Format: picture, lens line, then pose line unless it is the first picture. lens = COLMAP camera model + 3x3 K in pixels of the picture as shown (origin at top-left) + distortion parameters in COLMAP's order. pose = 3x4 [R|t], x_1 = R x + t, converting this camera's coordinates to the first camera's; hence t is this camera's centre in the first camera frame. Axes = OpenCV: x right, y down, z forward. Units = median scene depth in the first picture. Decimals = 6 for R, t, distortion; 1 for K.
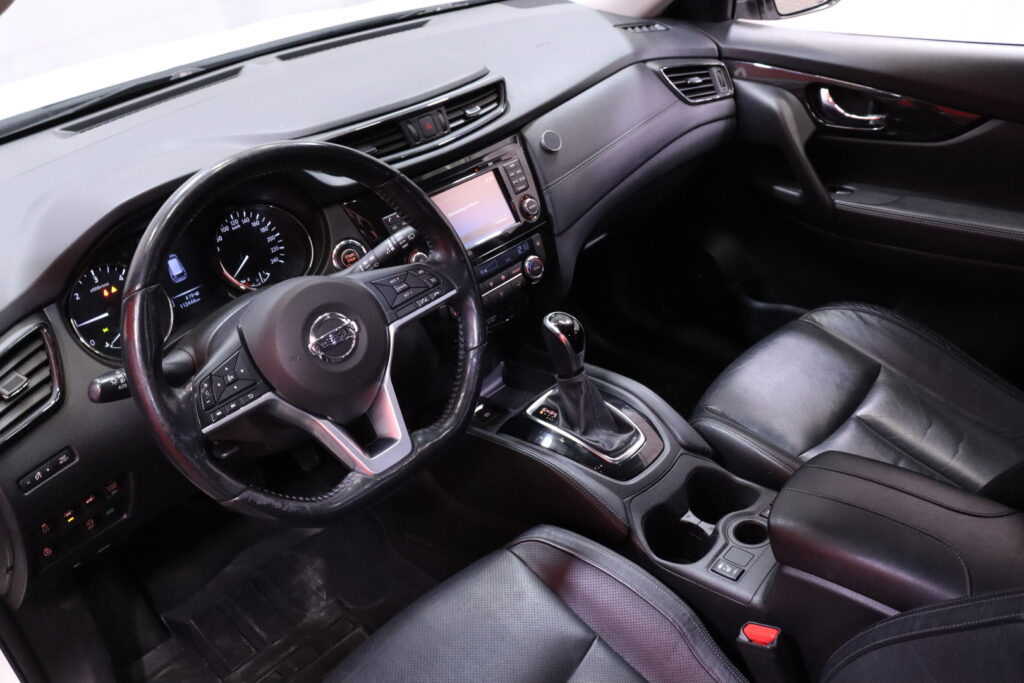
lens RADIAL K [[836.0, 0, 512.0], [0, 836.0, 341.5], [0, 0, 1]] dist [-0.180563, 0.147518]
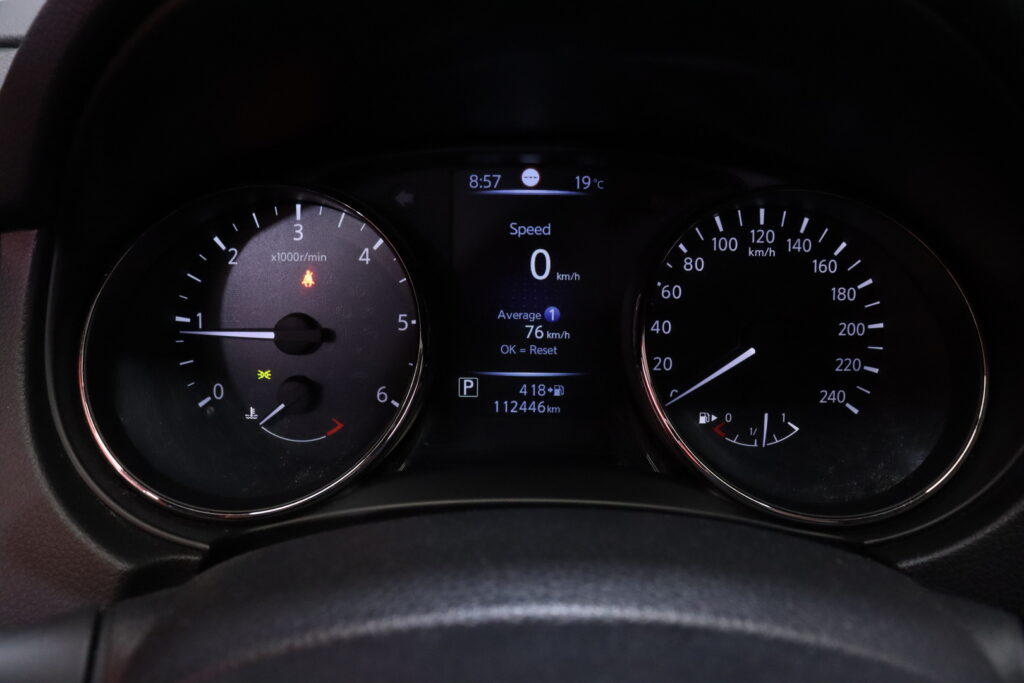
lens RADIAL K [[836.0, 0, 512.0], [0, 836.0, 341.5], [0, 0, 1]] dist [-0.180563, 0.147518]
pose [[0.684477, 0.365526, -0.630780, -0.183336], [-0.433878, 0.899557, 0.050465, -0.079866], [0.585869, 0.239139, 0.774319, 0.680638]]
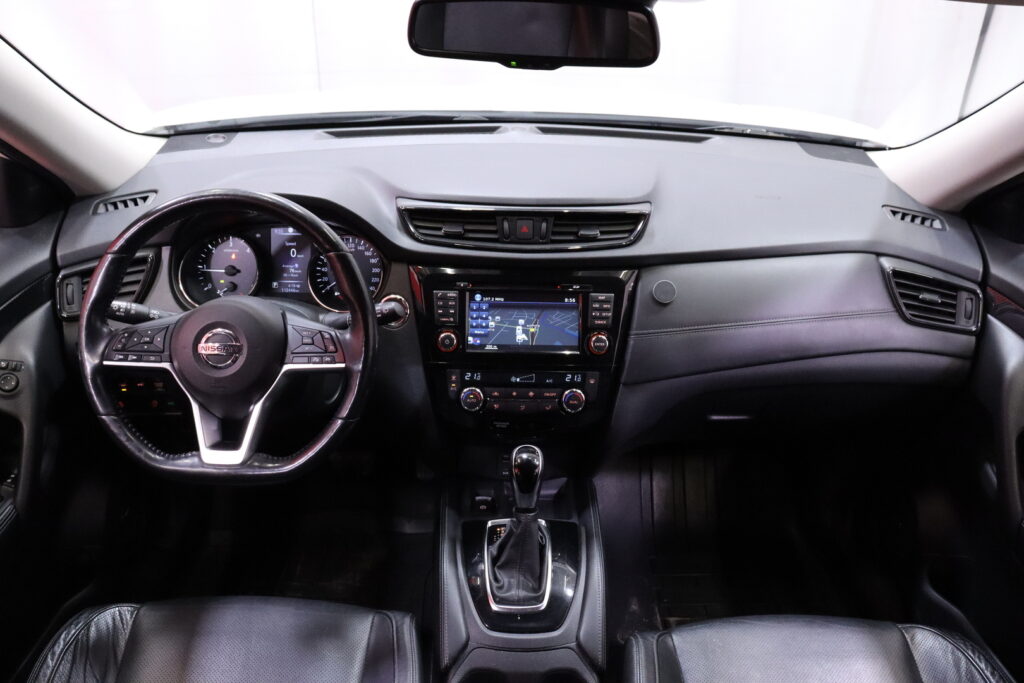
lens RADIAL K [[836.0, 0, 512.0], [0, 836.0, 341.5], [0, 0, 1]] dist [-0.180563, 0.147518]
pose [[0.695057, 0.412203, -0.589054, 0.576474], [-0.446937, 0.889498, 0.095079, -0.232804], [0.563154, 0.197185, 0.802481, 0.179274]]
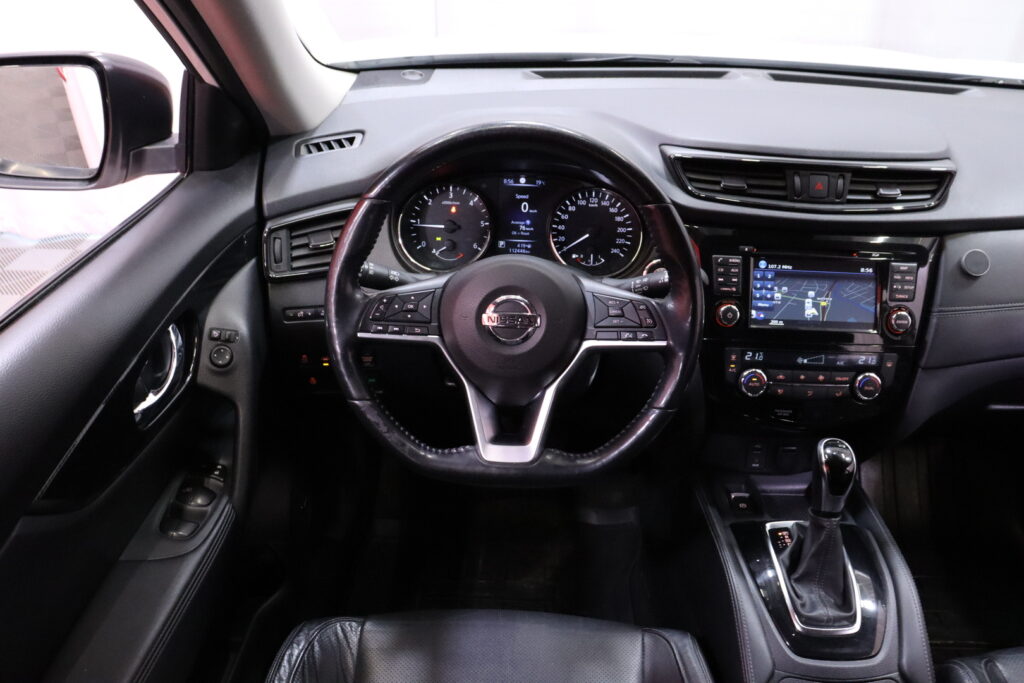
lens RADIAL K [[836.0, 0, 512.0], [0, 836.0, 341.5], [0, 0, 1]] dist [-0.180563, 0.147518]
pose [[0.660202, 0.447266, -0.603396, 0.291019], [-0.458059, 0.876435, 0.148473, -0.094495], [0.595244, 0.178368, 0.783498, 0.147207]]
